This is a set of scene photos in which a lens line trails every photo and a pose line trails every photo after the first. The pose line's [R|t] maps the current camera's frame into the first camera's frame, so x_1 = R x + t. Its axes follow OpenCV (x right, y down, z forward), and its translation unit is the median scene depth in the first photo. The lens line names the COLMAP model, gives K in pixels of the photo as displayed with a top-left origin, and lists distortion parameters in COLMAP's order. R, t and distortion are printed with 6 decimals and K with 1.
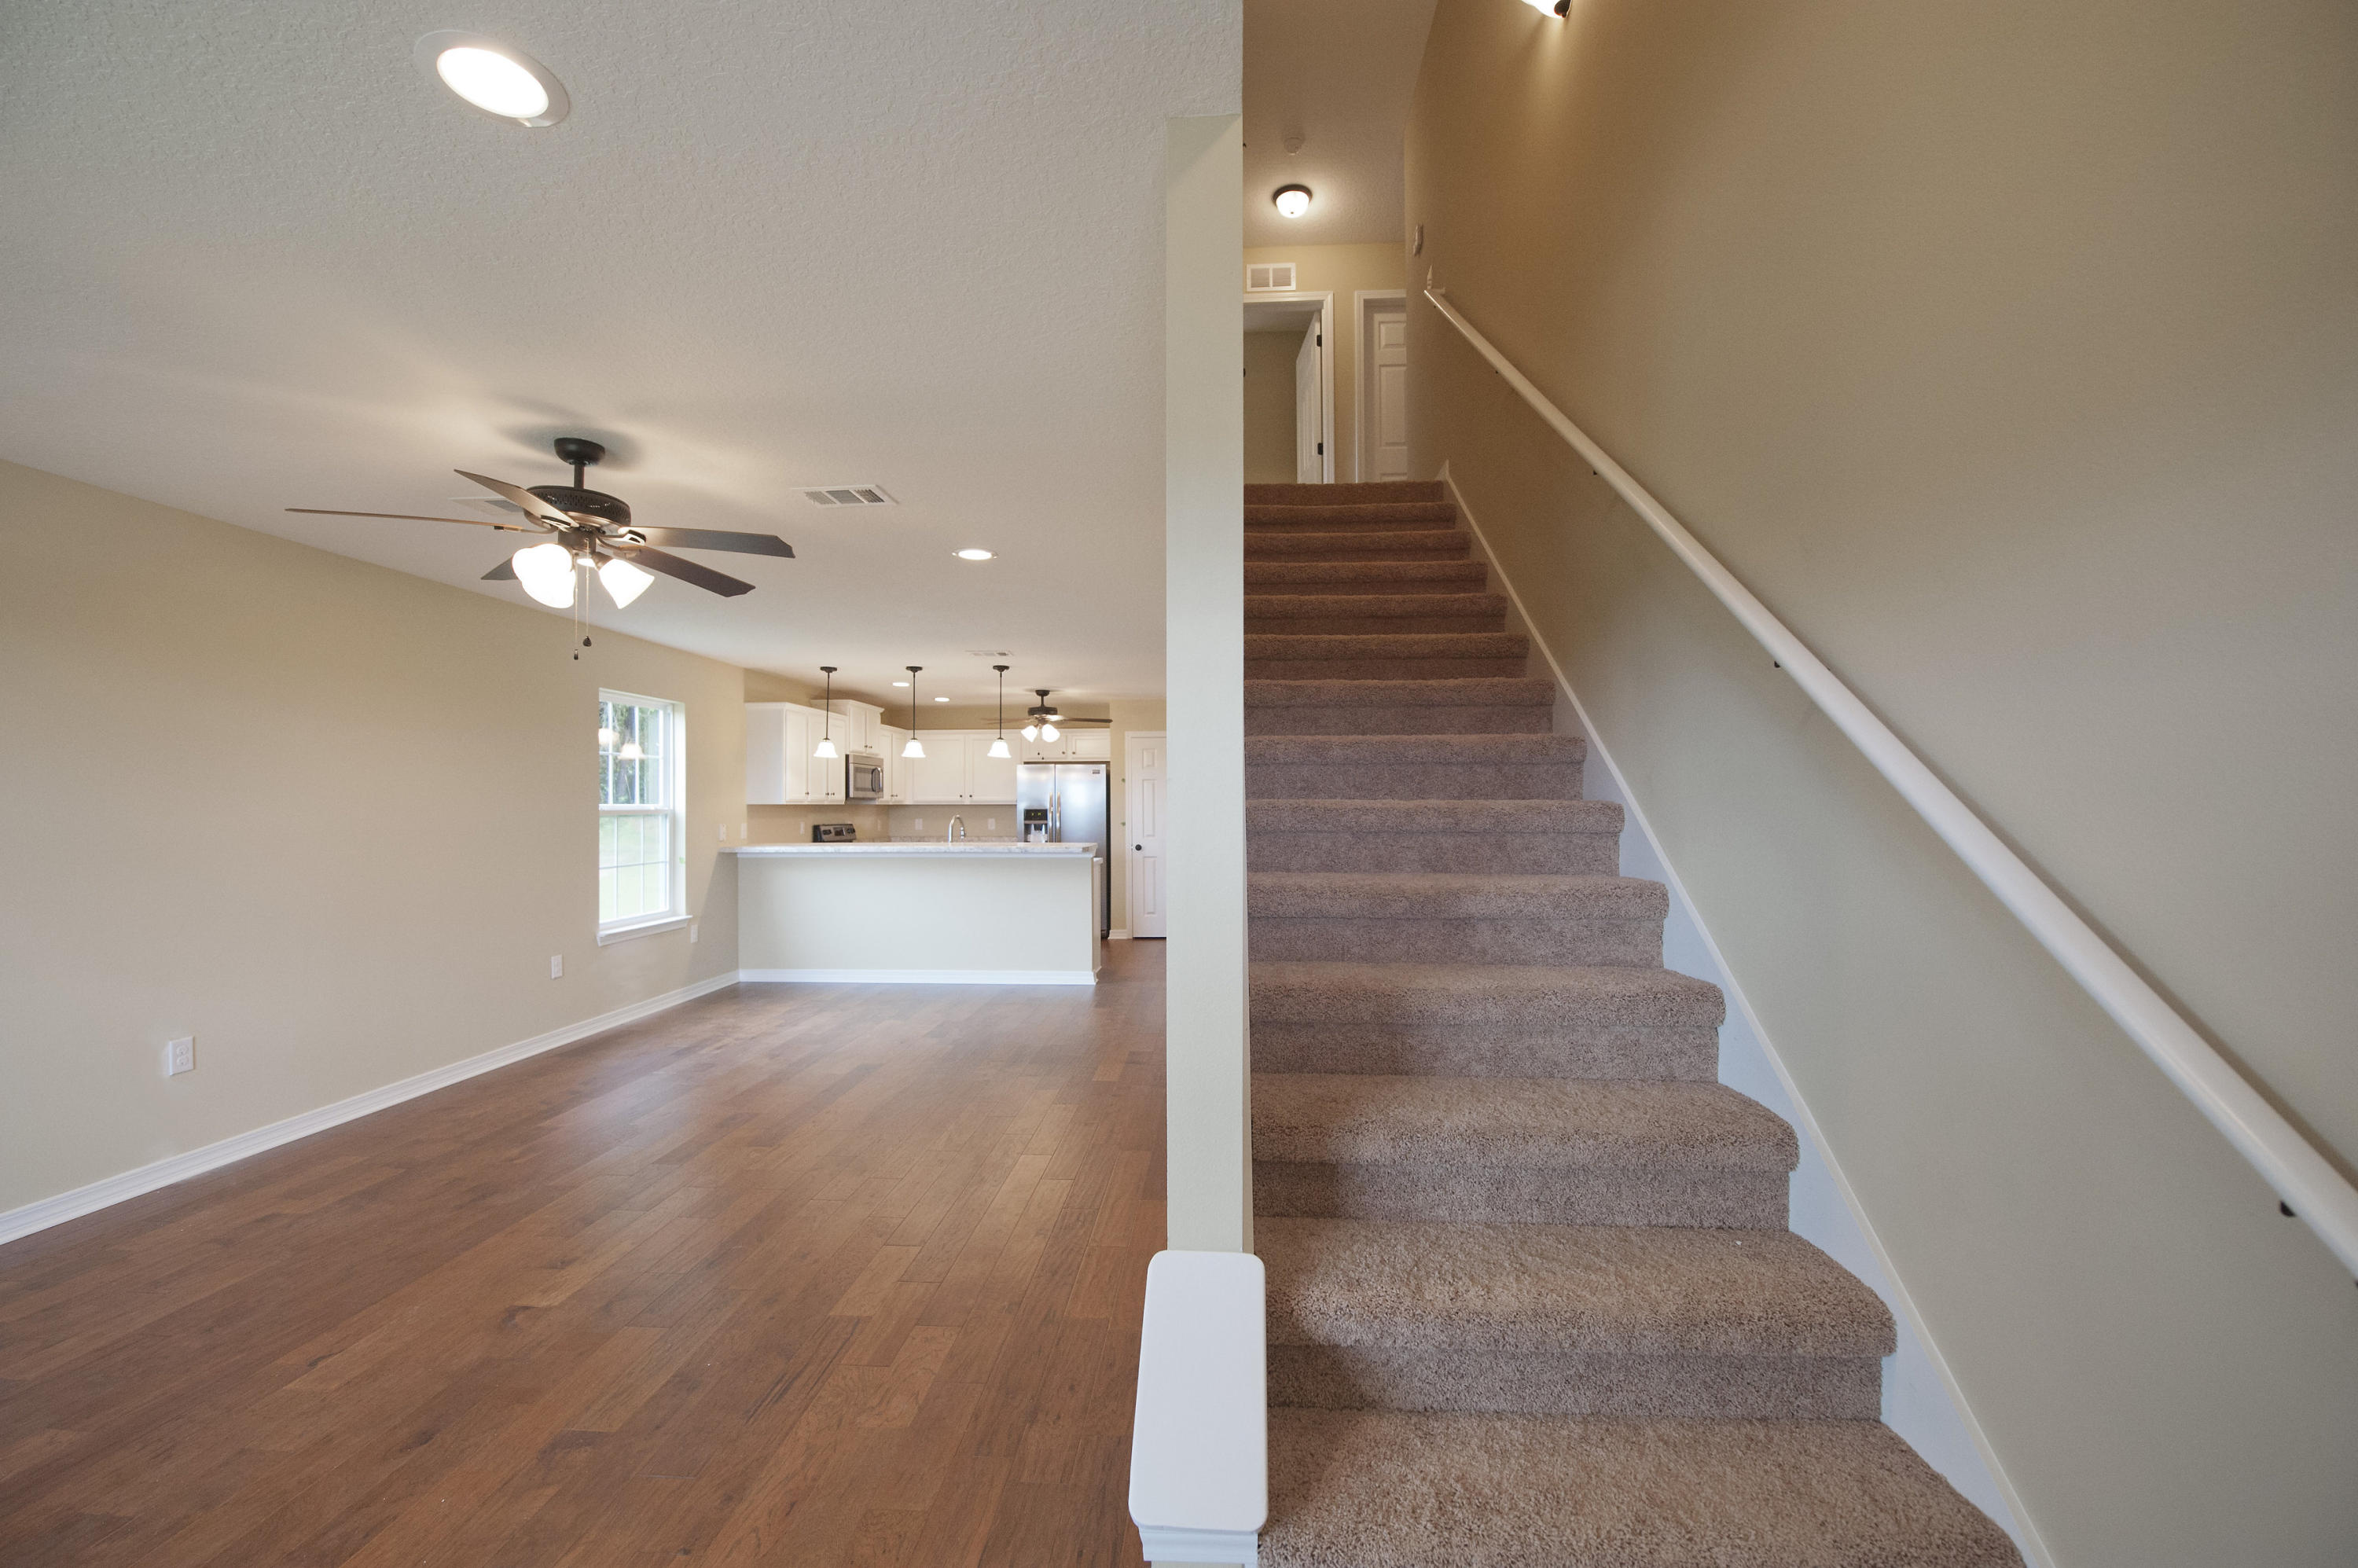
lens RADIAL K [[953.4, 0, 1168.2], [0, 953.4, 766.9], [0, 0, 1]] dist [-0.016868, -0.000851]
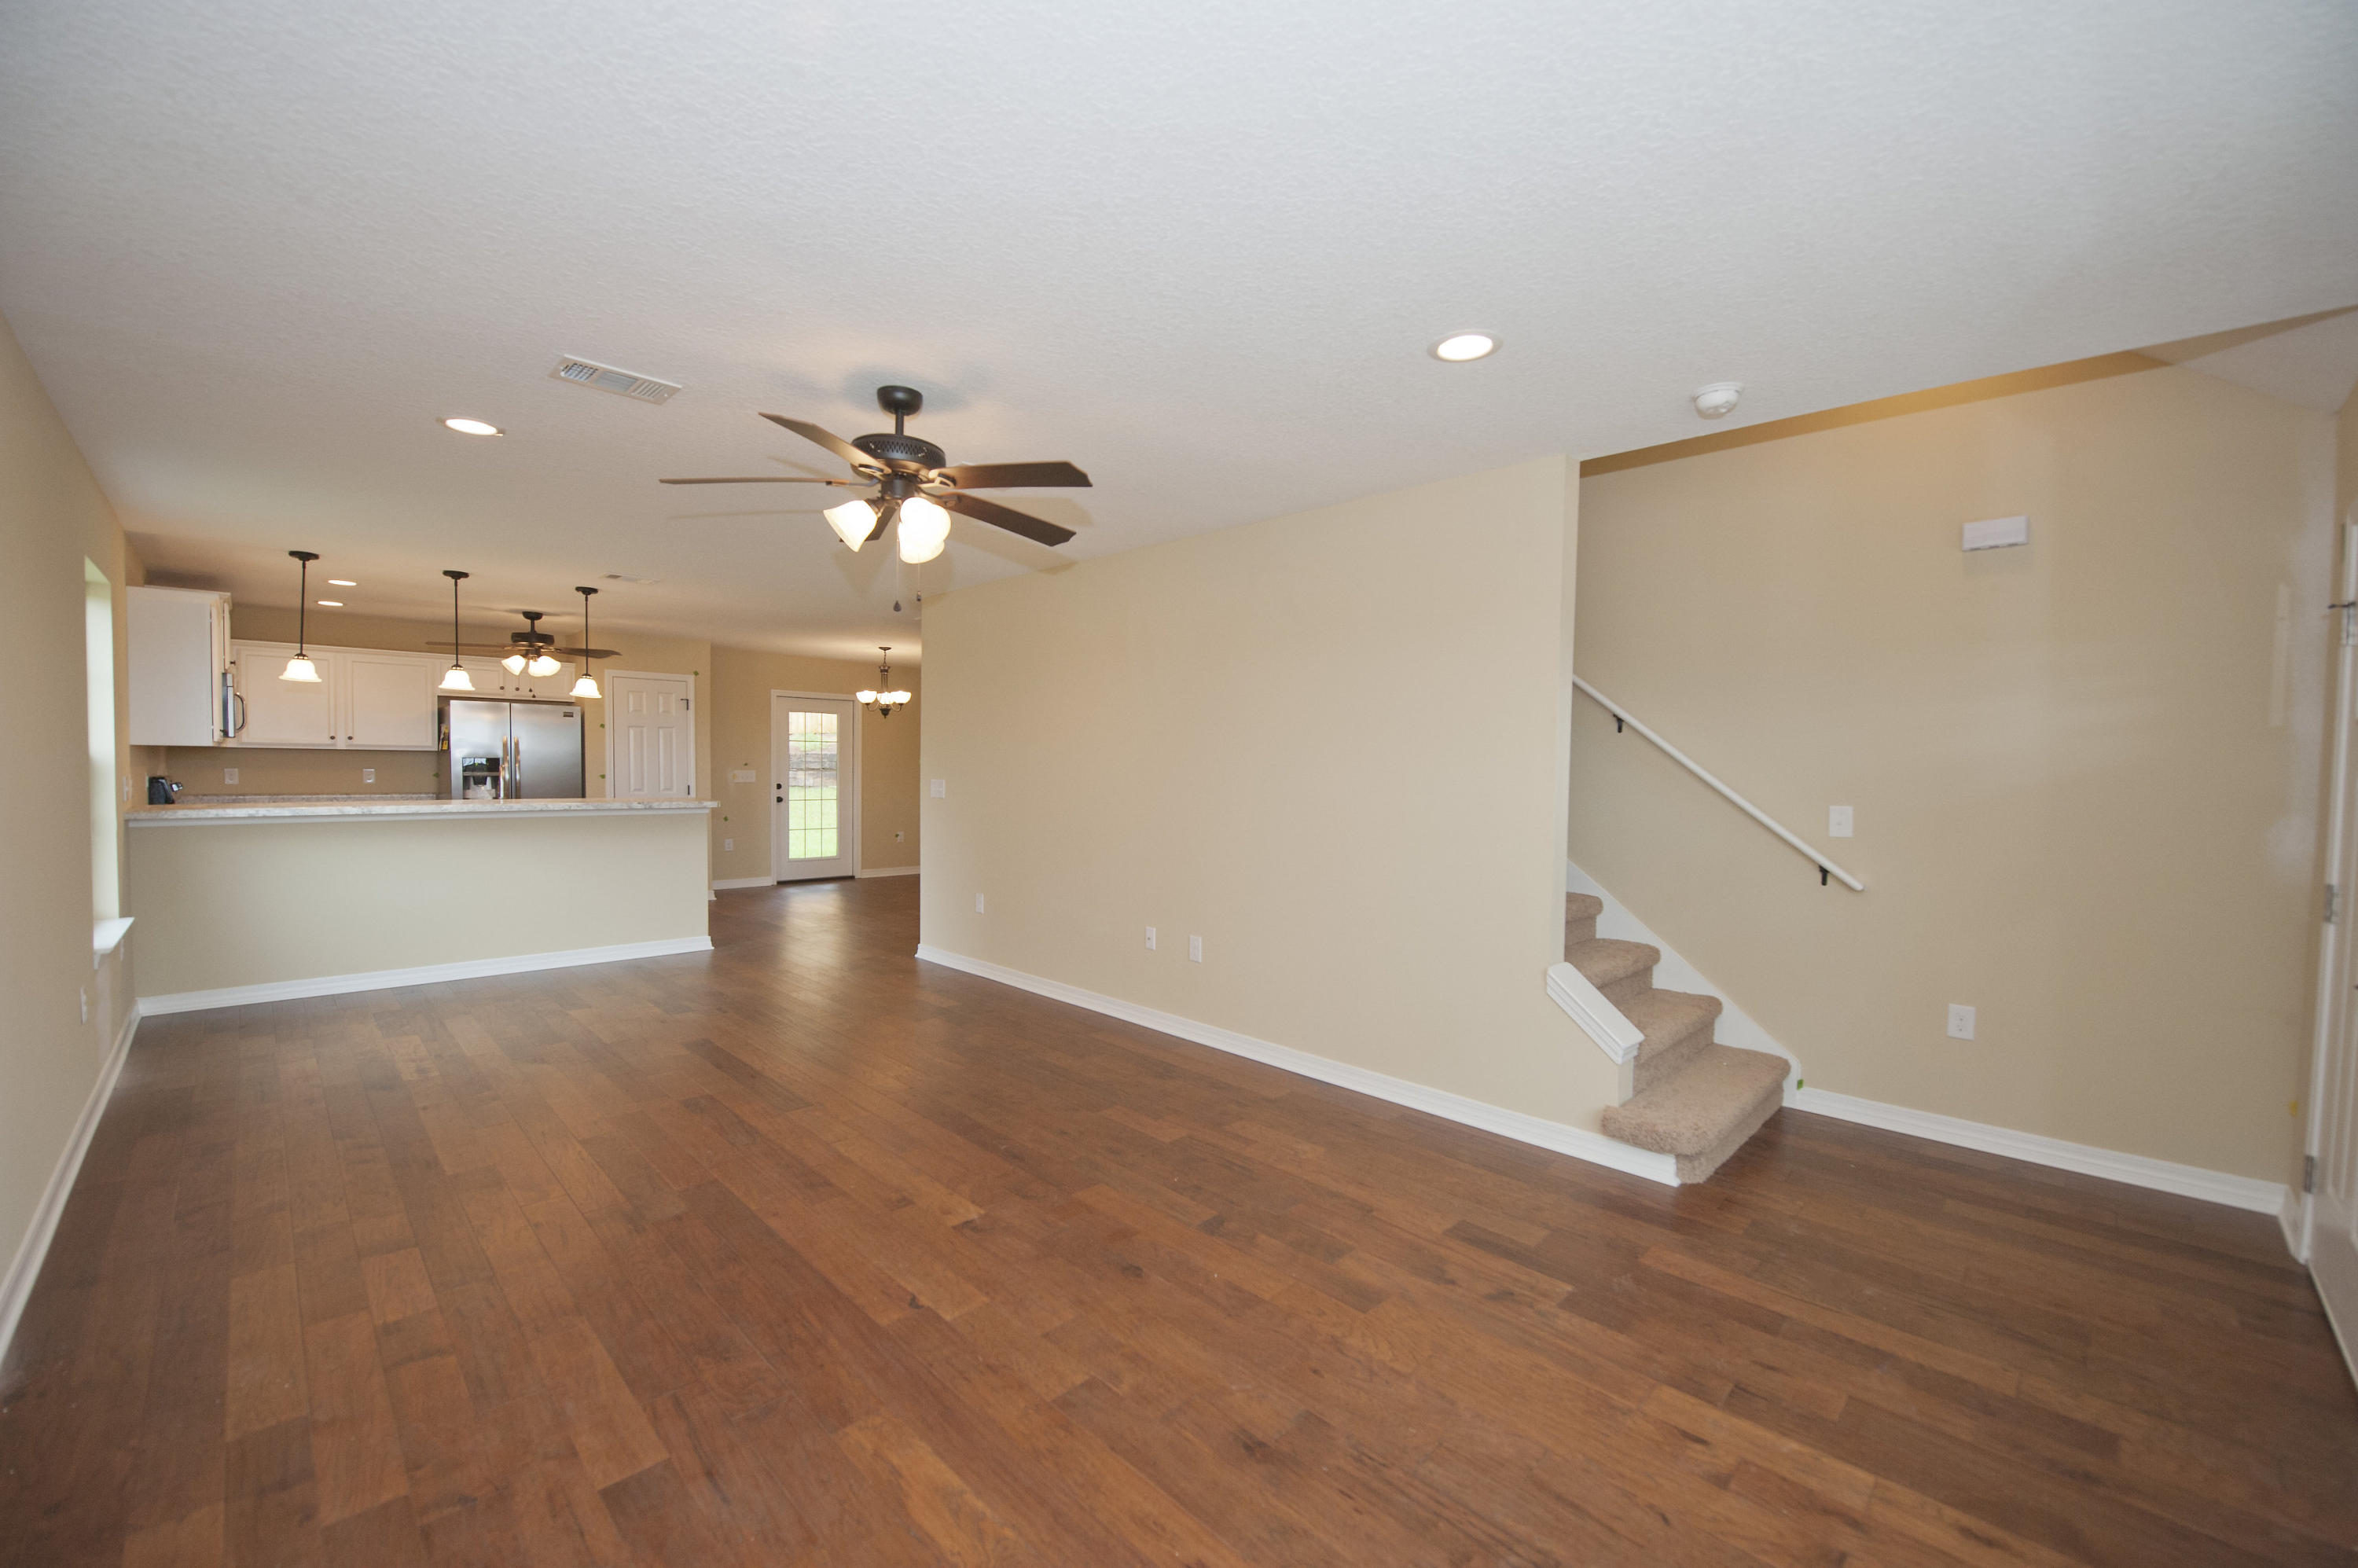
lens RADIAL K [[953.4, 0, 1204.0], [0, 953.4, 794.9], [0, 0, 1]] dist [-0.016868, -0.000851]
pose [[0.648238, -0.009291, 0.761381, -0.375171], [-0.048712, 0.997371, 0.053644, 0.003857], [-0.759878, -0.071862, 0.646082, 0.034789]]
